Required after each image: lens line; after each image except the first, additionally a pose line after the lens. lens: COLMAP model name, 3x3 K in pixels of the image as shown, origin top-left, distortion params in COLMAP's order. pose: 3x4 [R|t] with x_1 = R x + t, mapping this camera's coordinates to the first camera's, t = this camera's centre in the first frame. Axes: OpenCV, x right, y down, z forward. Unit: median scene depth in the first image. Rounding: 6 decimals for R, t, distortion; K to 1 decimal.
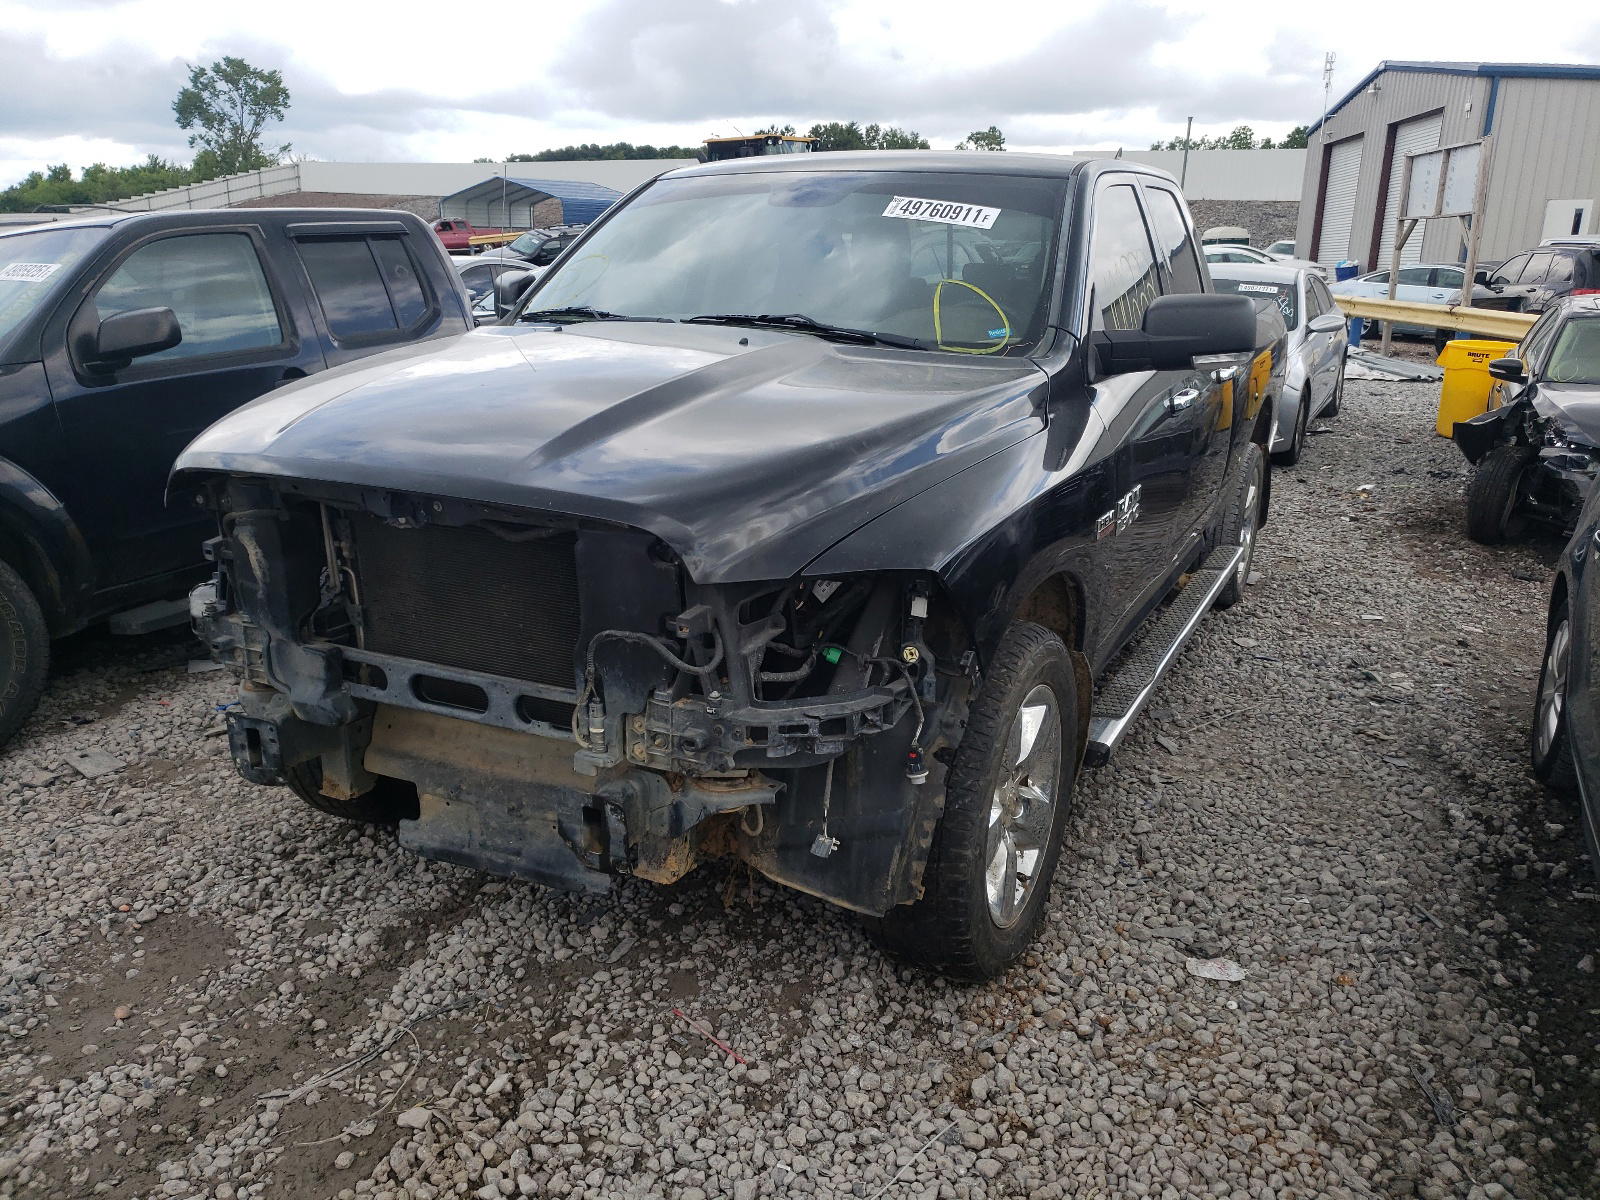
lens RADIAL K [[1243.7, 0, 803.2], [0, 1243.7, 602.8], [0, 0, 1]] dist [0.011982, 0.007101]
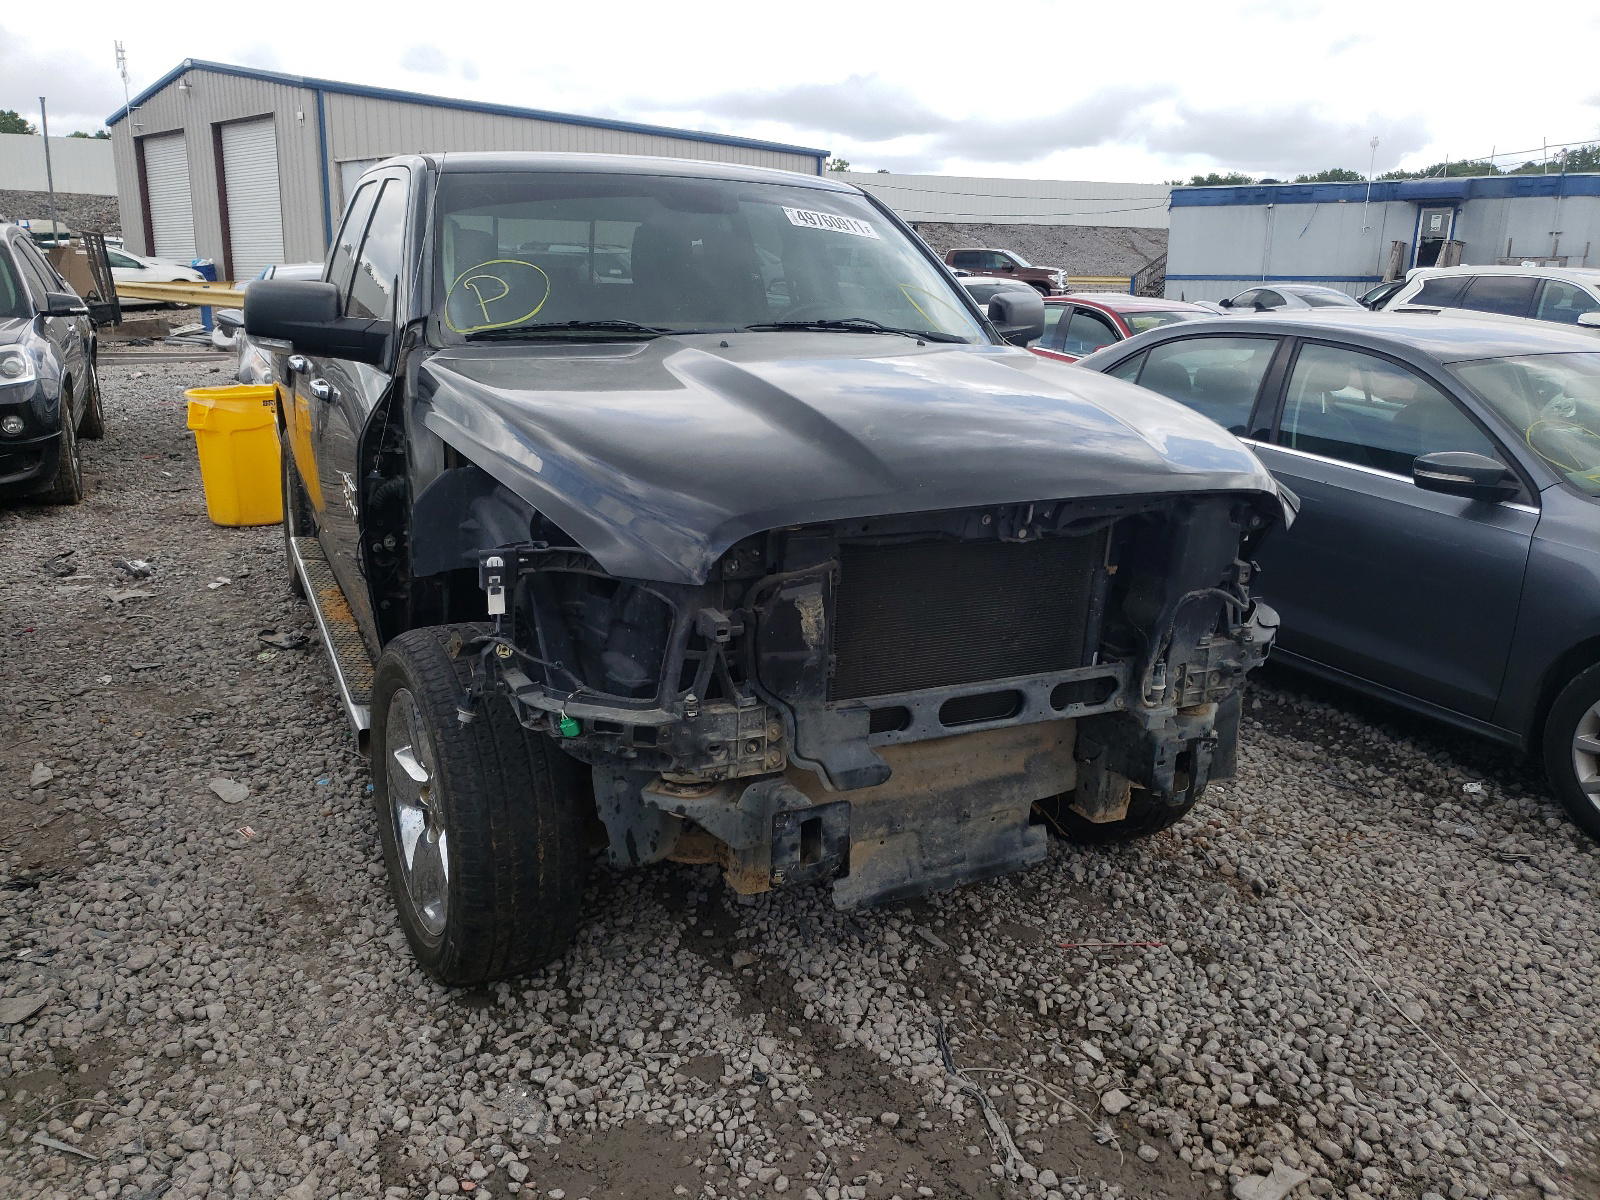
lens RADIAL K [[1243.7, 0, 802.9], [0, 1243.7, 595.8], [0, 0, 1]] dist [0.011982, 0.007101]
pose [[0.628027, -0.197906, 0.752606, -0.095267], [0.200689, 0.975597, 0.089074, -0.011324], [-0.751869, 0.095099, 0.652418, 0.039243]]
